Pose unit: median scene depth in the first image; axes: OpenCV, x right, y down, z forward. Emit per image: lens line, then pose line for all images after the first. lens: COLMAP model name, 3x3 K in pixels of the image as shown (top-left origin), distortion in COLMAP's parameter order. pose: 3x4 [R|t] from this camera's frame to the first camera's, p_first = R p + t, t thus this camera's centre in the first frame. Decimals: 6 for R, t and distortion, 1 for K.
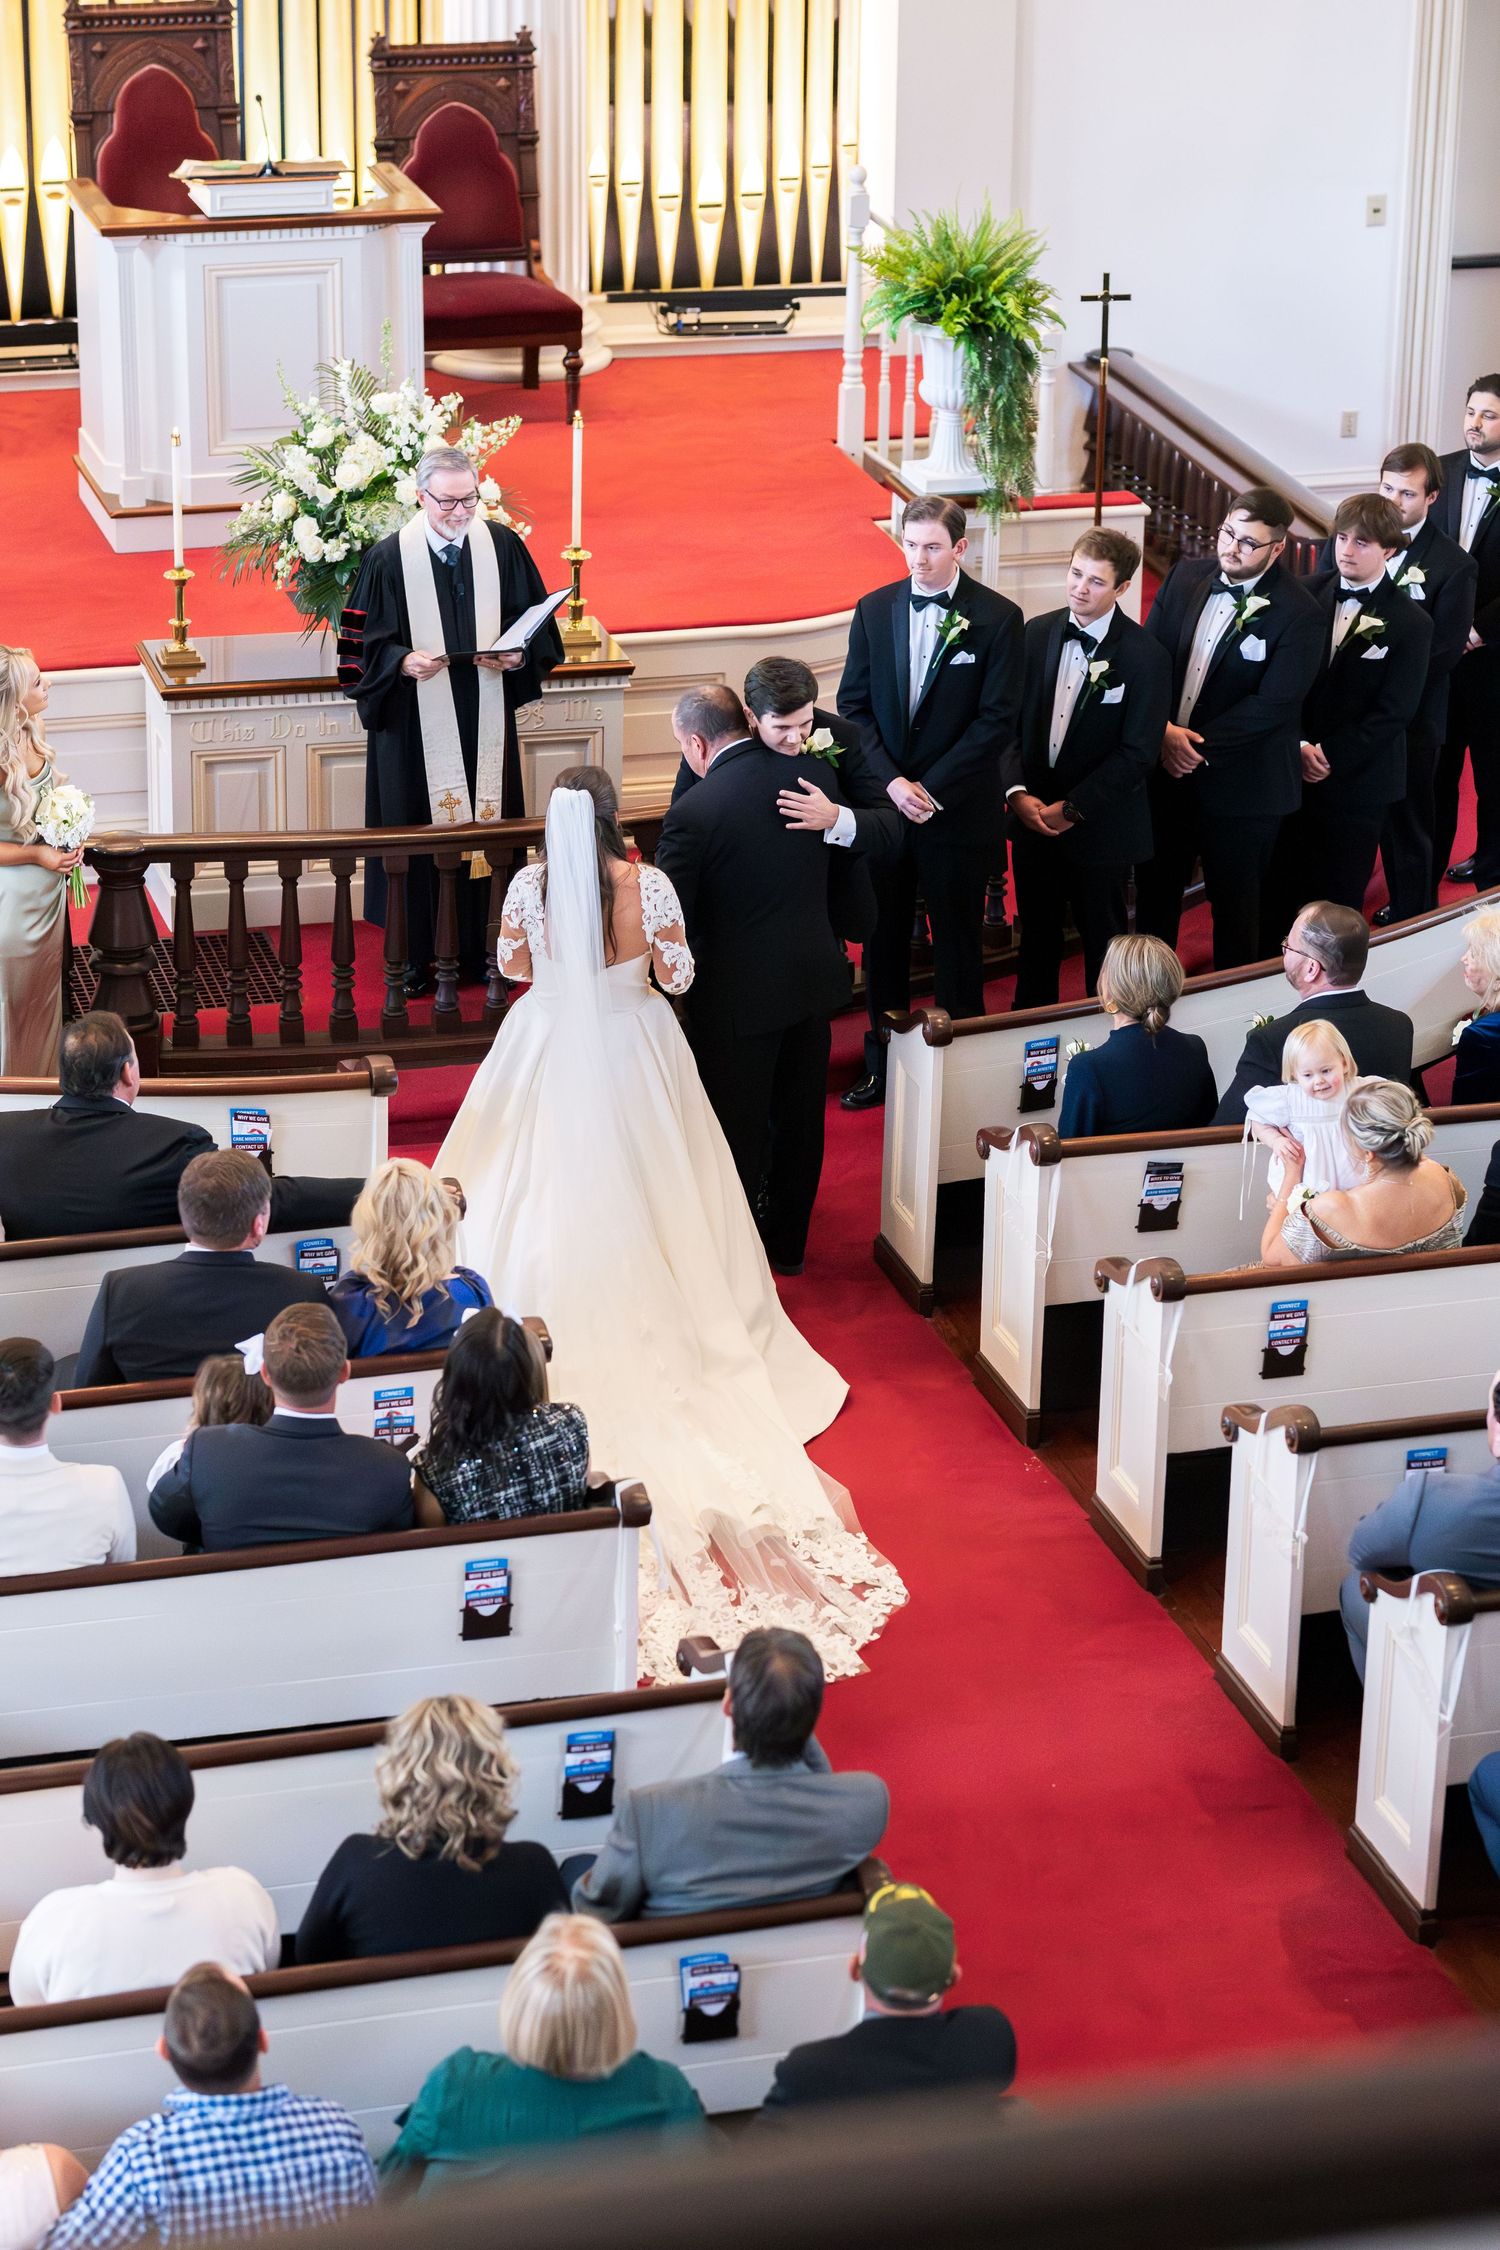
lens RADIAL K [[5172.1, 0, 750.0], [0, 5172.1, 1125.0], [0, 0, 1]] dist [-0.020145, 0.390850]
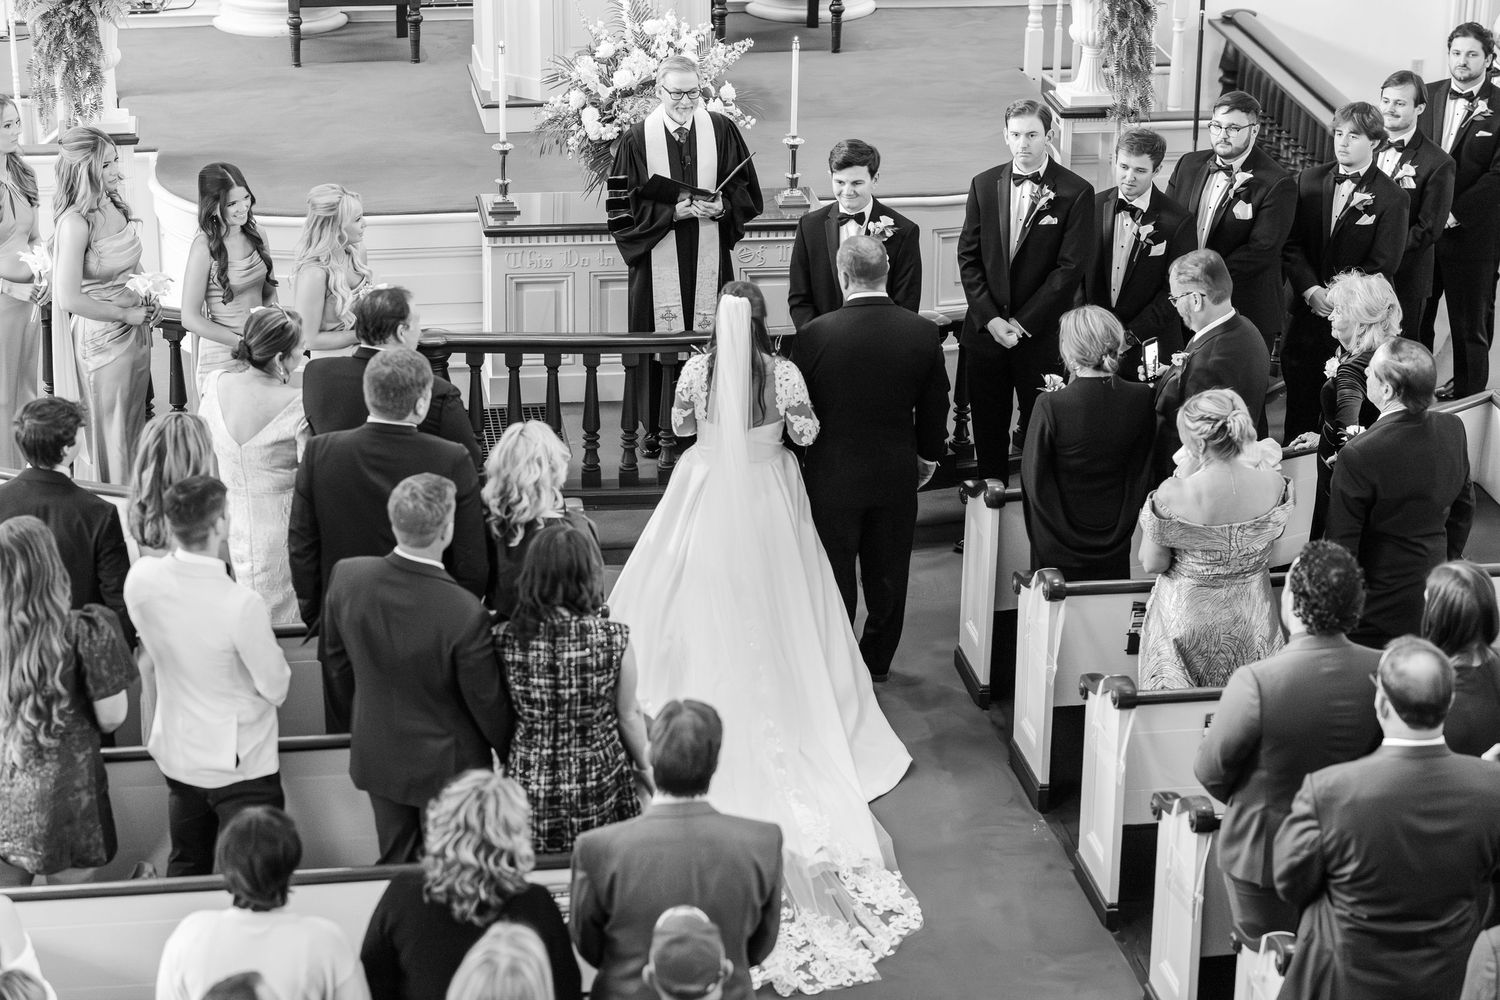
lens RADIAL K [[3446.0, 0, 750.0], [0, 3446.0, 500.0], [0, 0, 1]] dist [-0.033429, 0.840404]
pose [[0.992507, 0.039750, -0.115538, 0.066110], [-0.041356, 0.999078, -0.011541, -0.003882], [0.114973, 0.016233, 0.993236, 0.091878]]
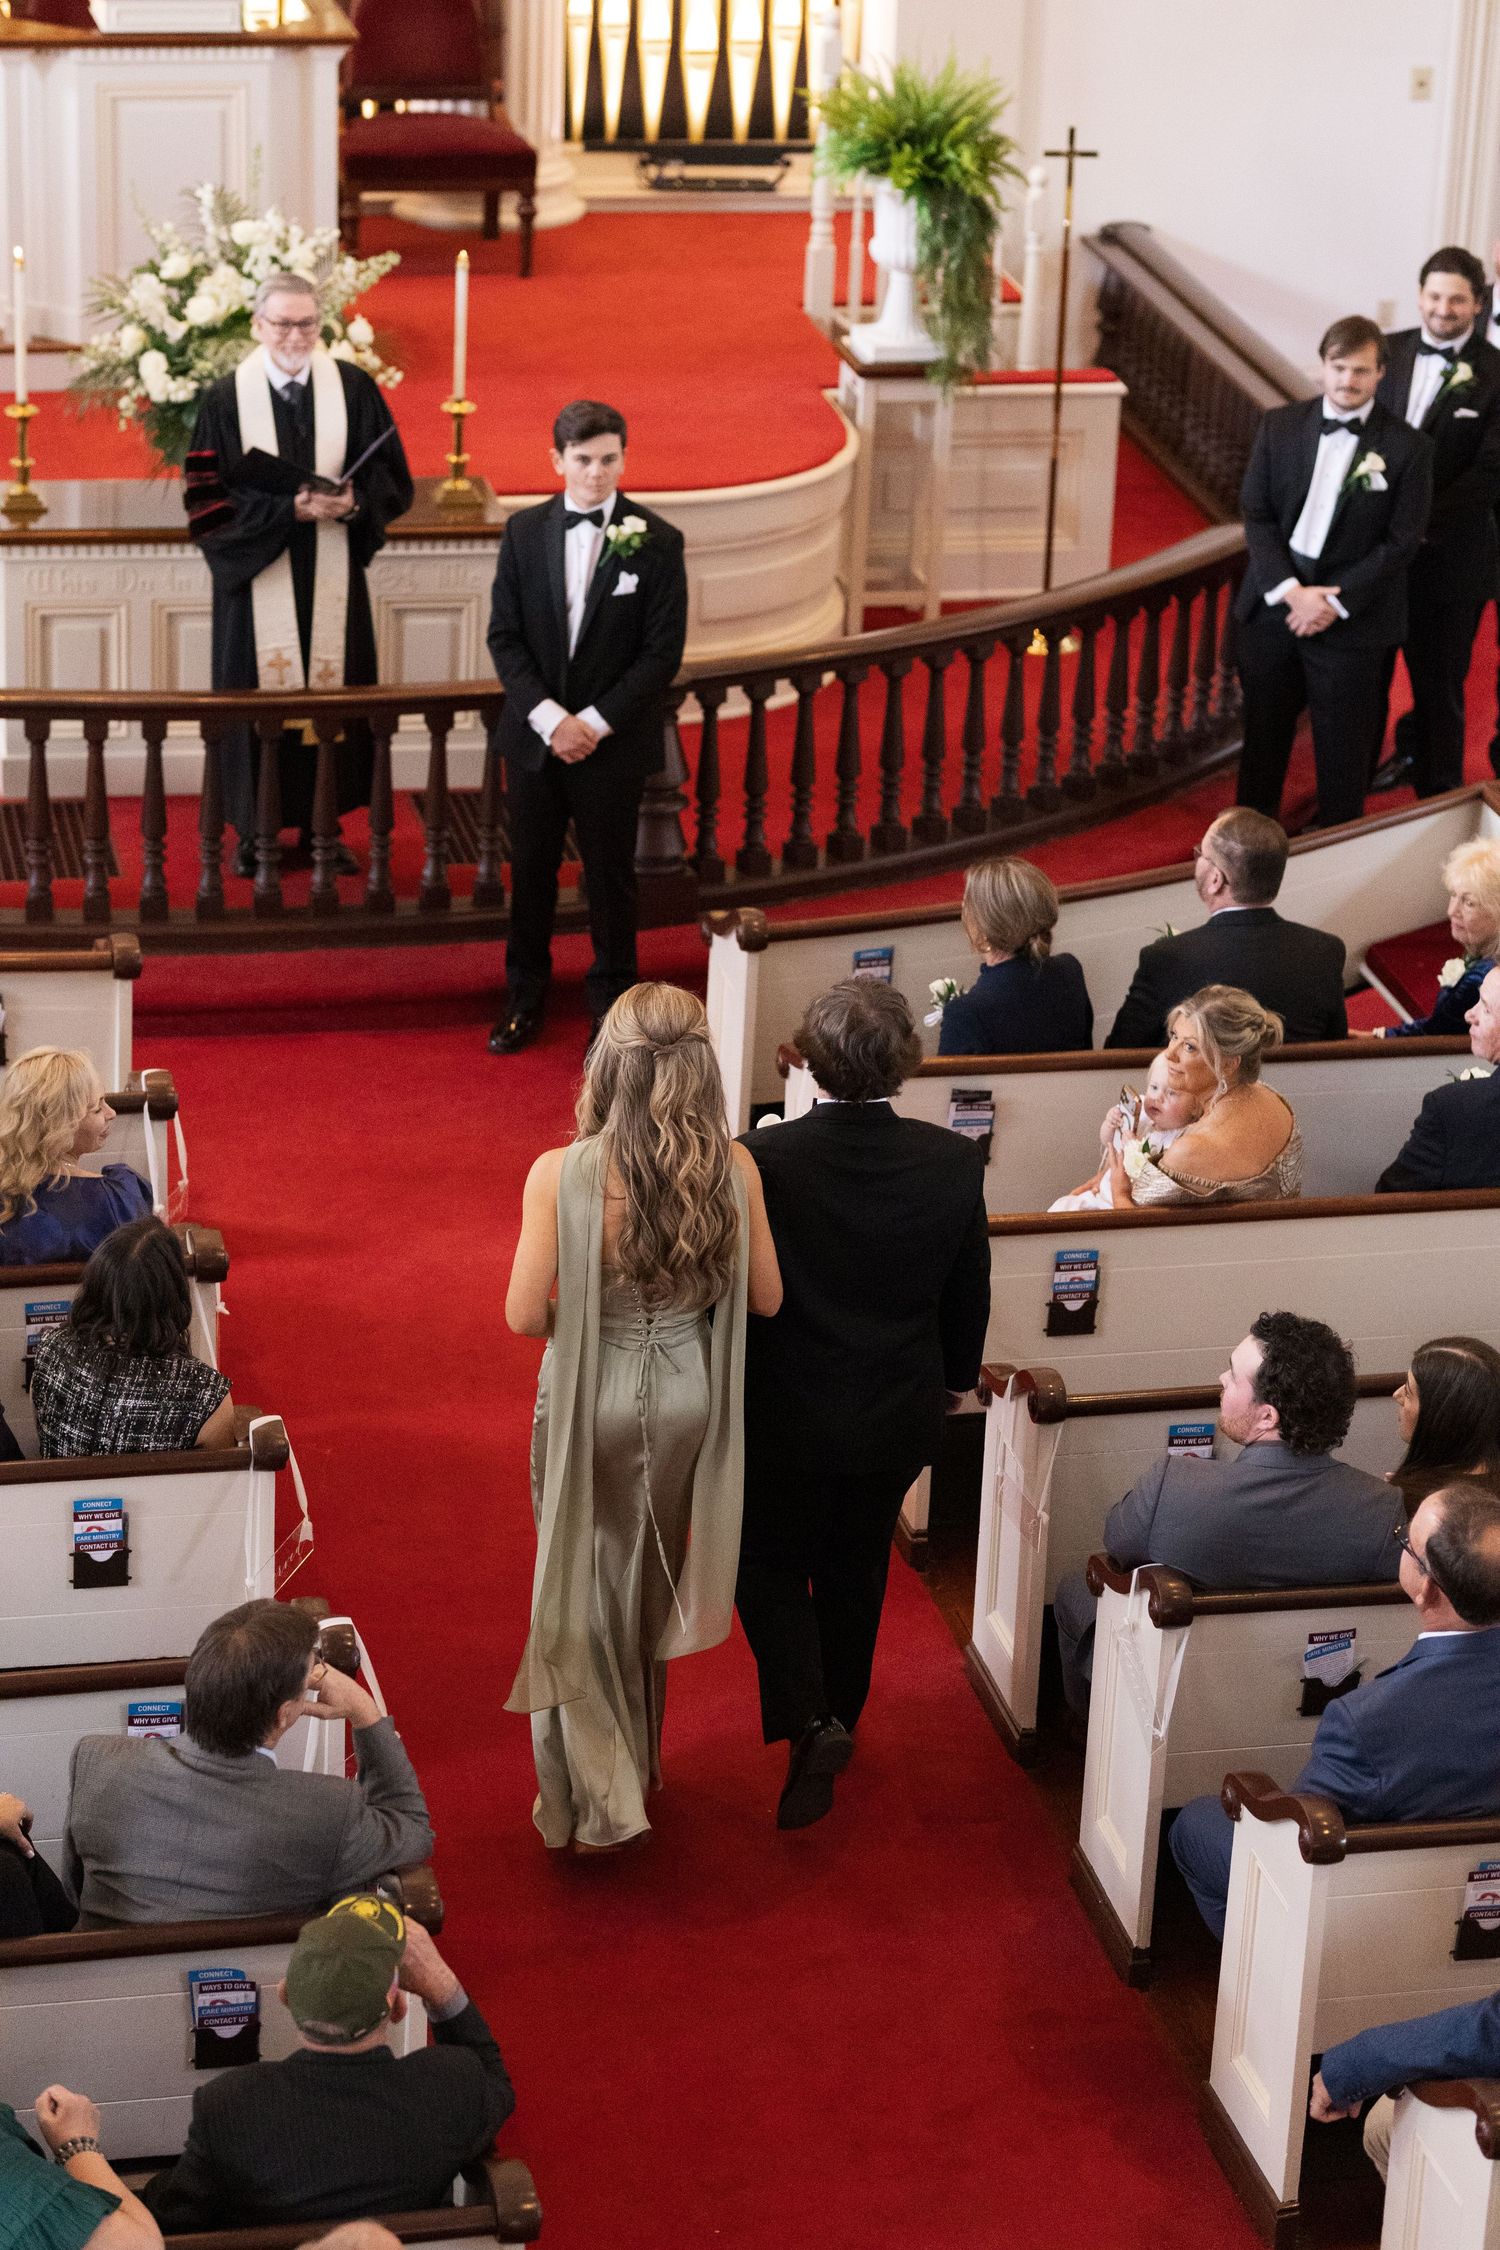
lens RADIAL K [[5166.5, 0, 750.0], [0, 5166.5, 1125.0], [0, 0, 1]] dist [-0.002481, -0.003393]
pose [[0.997800, 0.044633, -0.049013, 0.070627], [-0.043882, 0.998904, 0.016286, 0.000283], [0.049686, -0.014100, 0.998665, 0.083304]]
